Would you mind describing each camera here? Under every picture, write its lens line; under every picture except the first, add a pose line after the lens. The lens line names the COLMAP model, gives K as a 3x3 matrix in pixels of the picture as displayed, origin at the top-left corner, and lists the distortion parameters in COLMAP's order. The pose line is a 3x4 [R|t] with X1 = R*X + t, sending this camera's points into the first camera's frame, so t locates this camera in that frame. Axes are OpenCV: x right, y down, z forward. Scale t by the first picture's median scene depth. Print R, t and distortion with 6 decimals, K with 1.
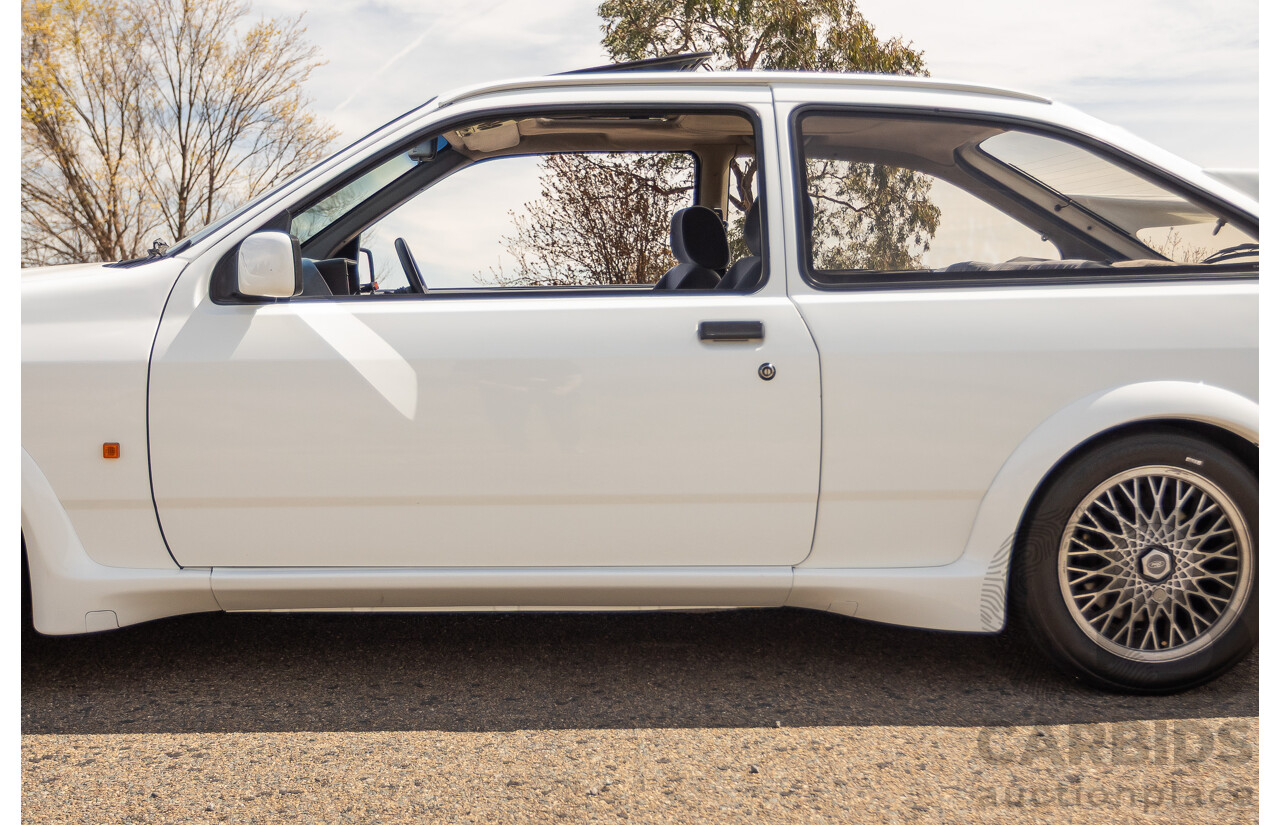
lens RADIAL K [[1660.7, 0, 640.0], [0, 1660.7, 412.5], [0, 0, 1]] dist [0.000174, 0.001174]
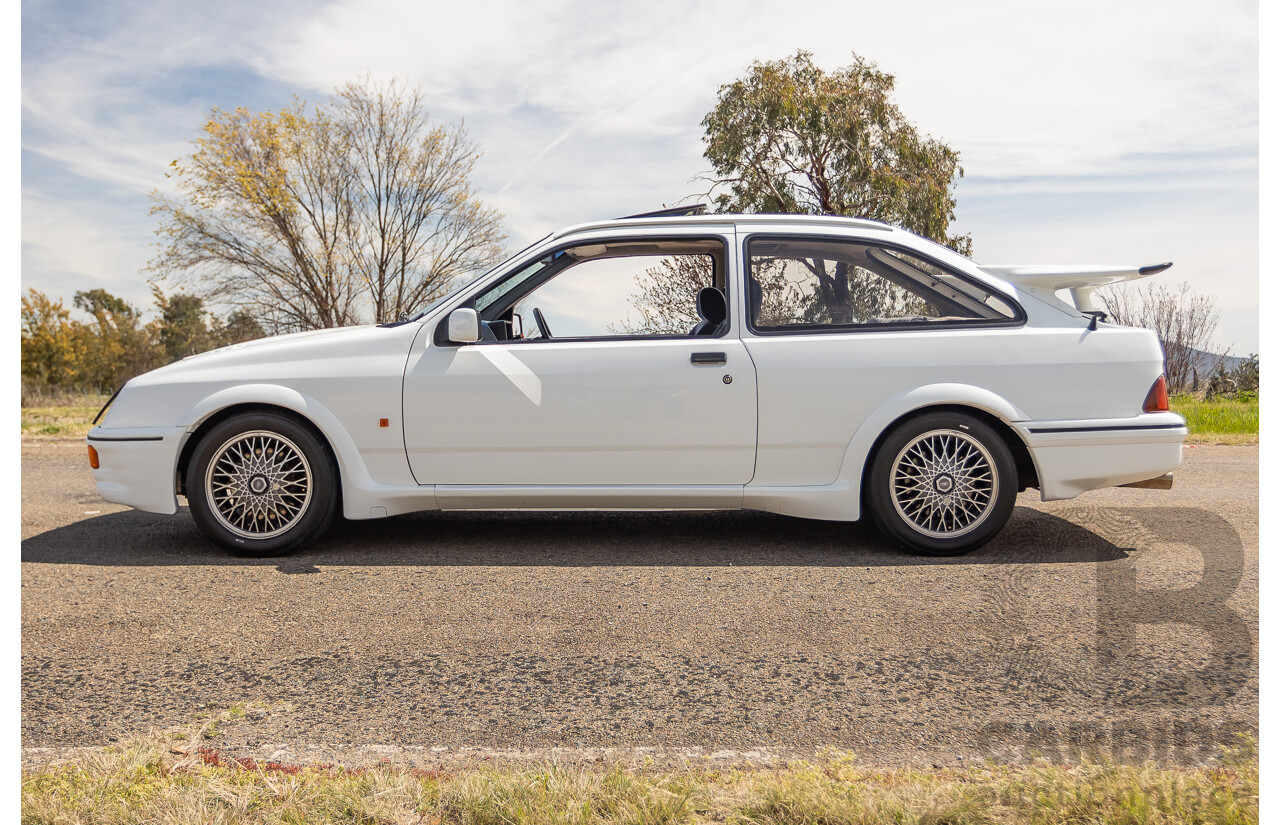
lens RADIAL K [[1847.0, 0, 640.0], [0, 1847.0, 412.5], [0, 0, 1]] dist [-0.021973, 0.028589]
pose [[0.994534, -0.006611, -0.104207, 0.073871], [0.002999, 0.999391, -0.034774, 0.032042], [0.104373, 0.034271, 0.993948, -0.406470]]
